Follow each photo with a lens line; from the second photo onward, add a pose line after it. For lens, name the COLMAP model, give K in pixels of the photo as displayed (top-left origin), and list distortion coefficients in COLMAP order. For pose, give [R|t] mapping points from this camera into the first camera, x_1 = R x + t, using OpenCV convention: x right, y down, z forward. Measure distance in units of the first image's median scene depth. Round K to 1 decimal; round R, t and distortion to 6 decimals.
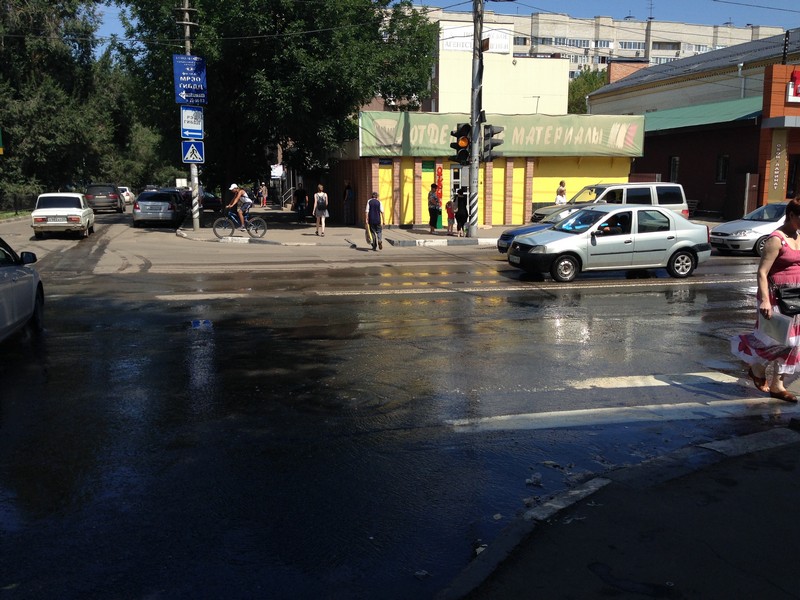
lens RADIAL K [[771.2, 0, 402.9], [0, 771.2, 287.8], [0, 0, 1]] dist [0.196698, -0.300407]
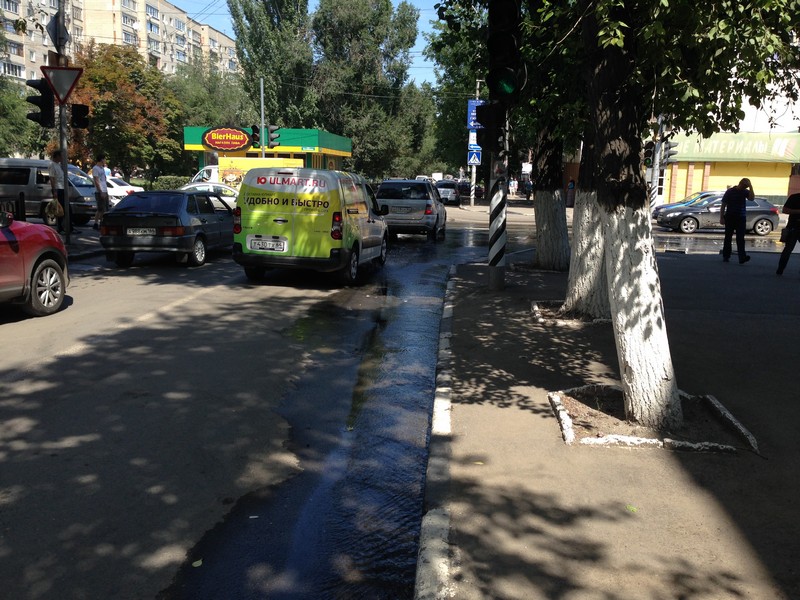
lens RADIAL K [[765.5, 0, 379.4], [0, 765.5, 298.9], [0, 0, 1]] dist [0.166438, -0.309787]
pose [[0.940360, 0.074917, -0.331830, 0.108100], [-0.067153, 0.997135, 0.034821, 0.081232], [0.333488, -0.010461, 0.942696, -0.618823]]
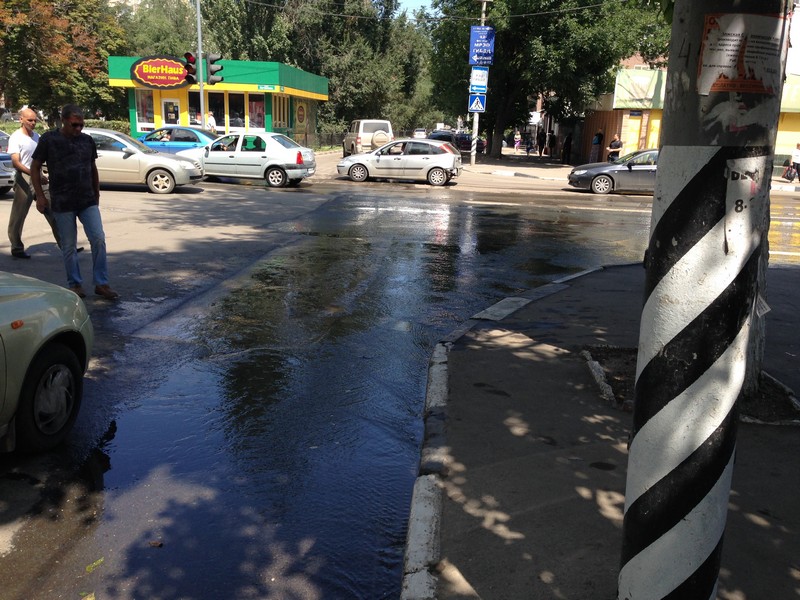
lens RADIAL K [[765.5, 0, 379.4], [0, 765.5, 298.9], [0, 0, 1]] dist [0.166438, -0.309787]
pose [[0.941333, 0.109238, -0.319311, 0.021941], [-0.082307, 0.991905, 0.096692, 0.036496], [0.327289, -0.064738, 0.942704, -0.277891]]
